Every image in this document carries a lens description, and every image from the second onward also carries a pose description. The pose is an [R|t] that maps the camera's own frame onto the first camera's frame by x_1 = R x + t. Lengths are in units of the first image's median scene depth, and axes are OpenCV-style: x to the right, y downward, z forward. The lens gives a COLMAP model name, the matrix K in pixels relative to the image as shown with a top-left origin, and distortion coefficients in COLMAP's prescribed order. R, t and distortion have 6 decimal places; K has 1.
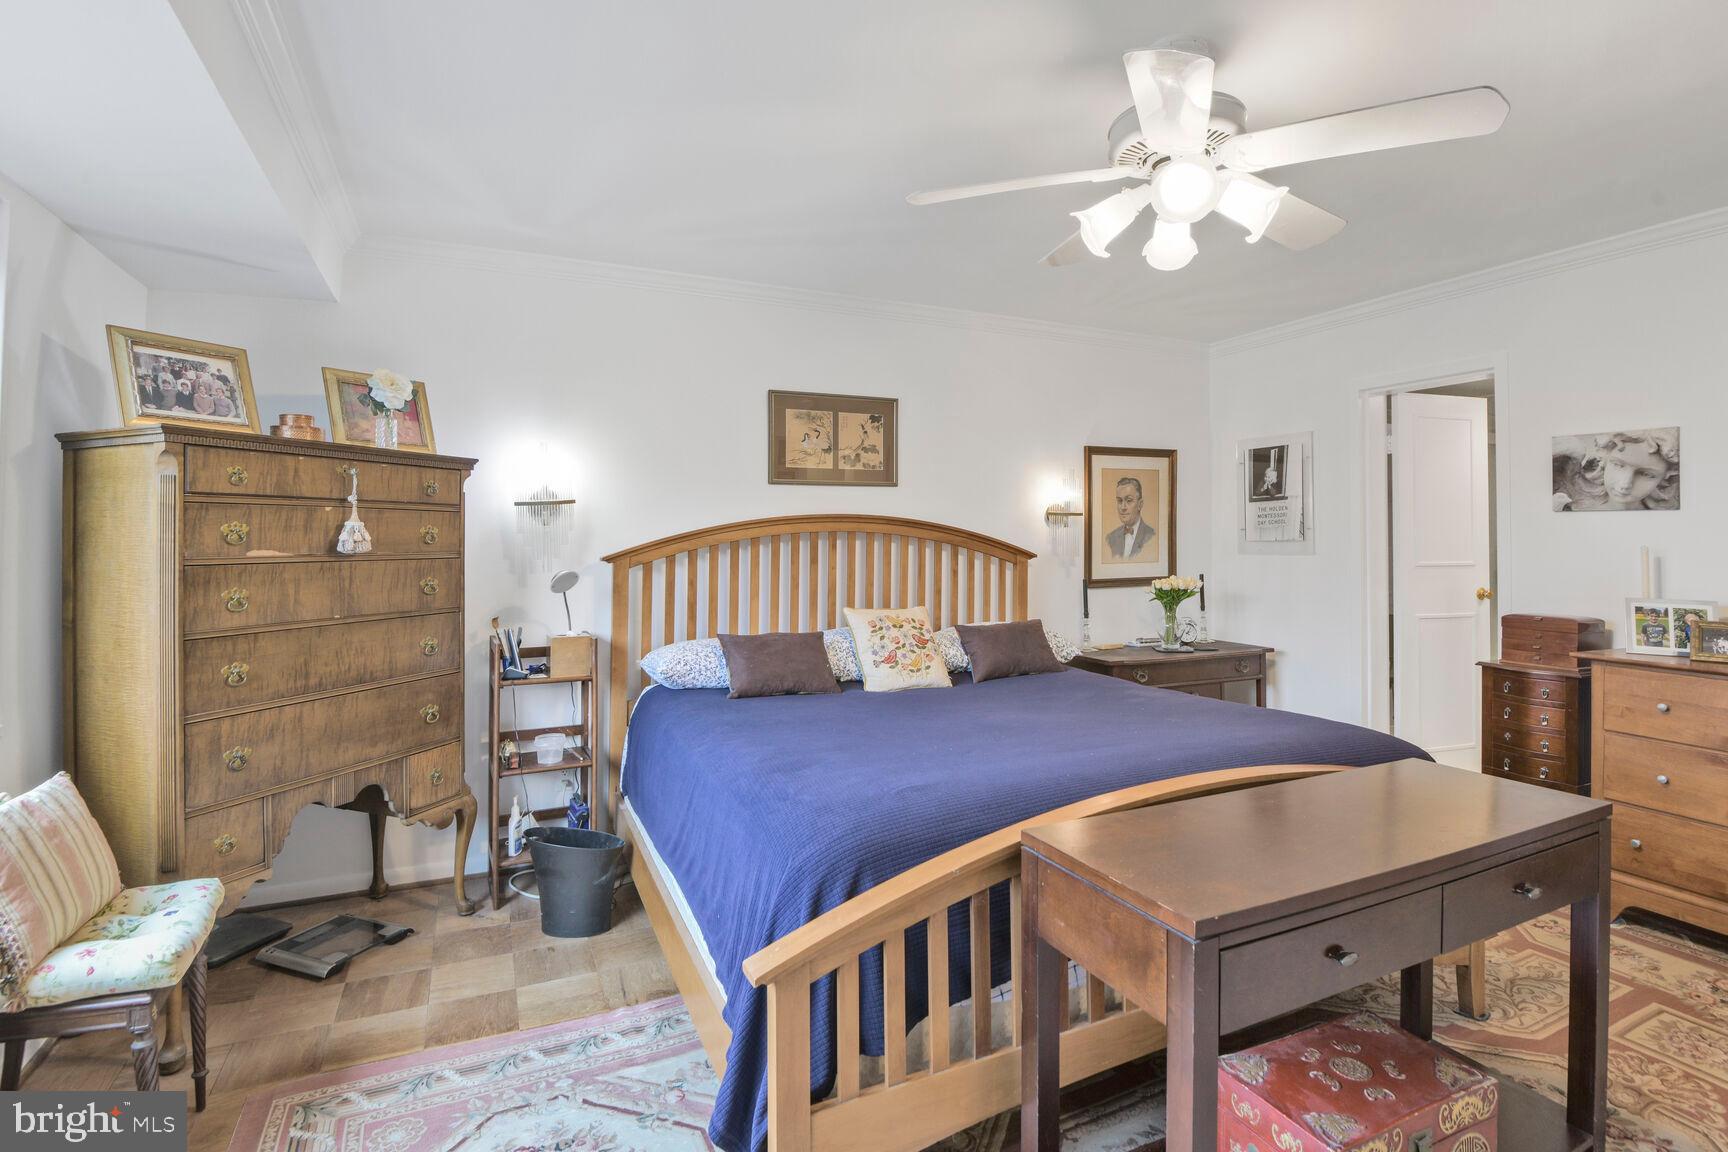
lens RADIAL K [[831.6, 0, 860.7], [0, 831.6, 519.1], [0, 0, 1]] dist [0.000104, -0.013373]
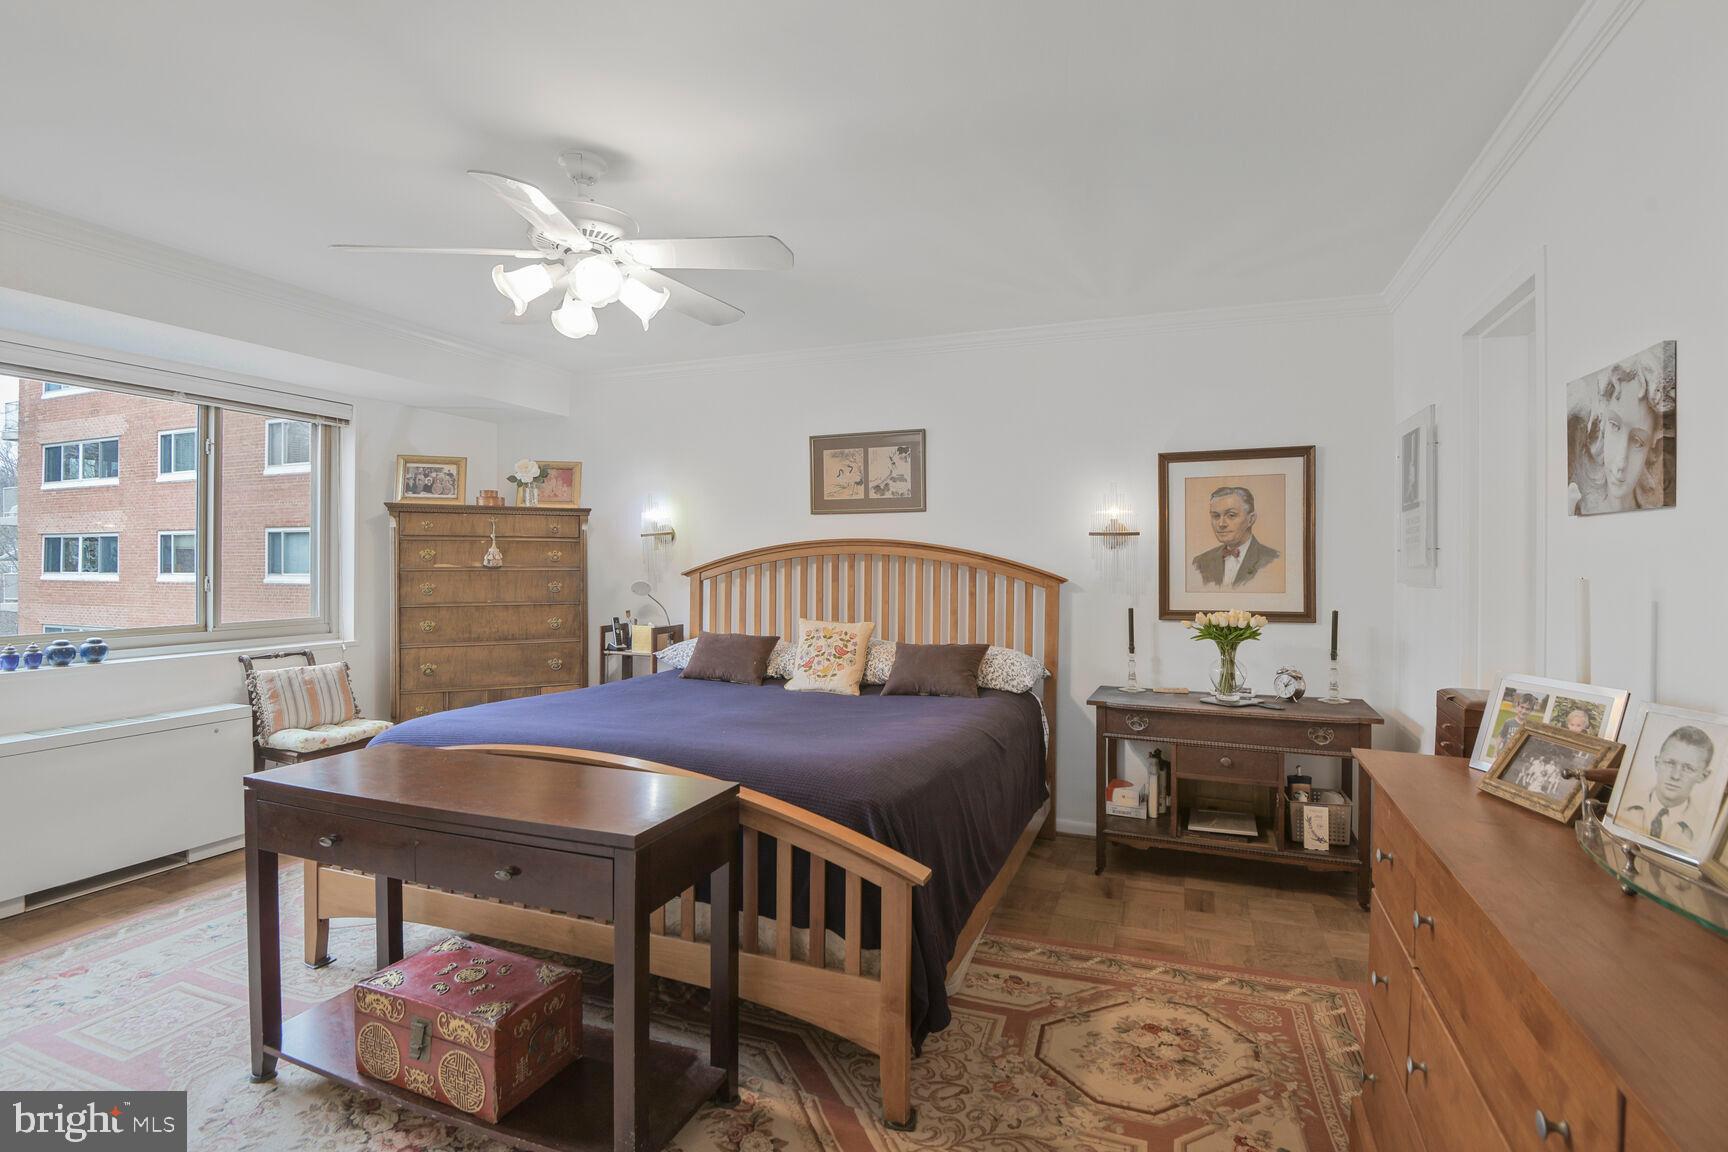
lens RADIAL K [[817.1, 0, 877.7], [0, 817.1, 562.0], [0, 0, 1]] dist [0.003334, -0.021484]
pose [[0.694174, 0.005235, -0.719788, 0.803030], [0.010990, 0.999780, 0.017870, 0.006106], [0.719723, -0.020315, 0.693964, 0.247318]]
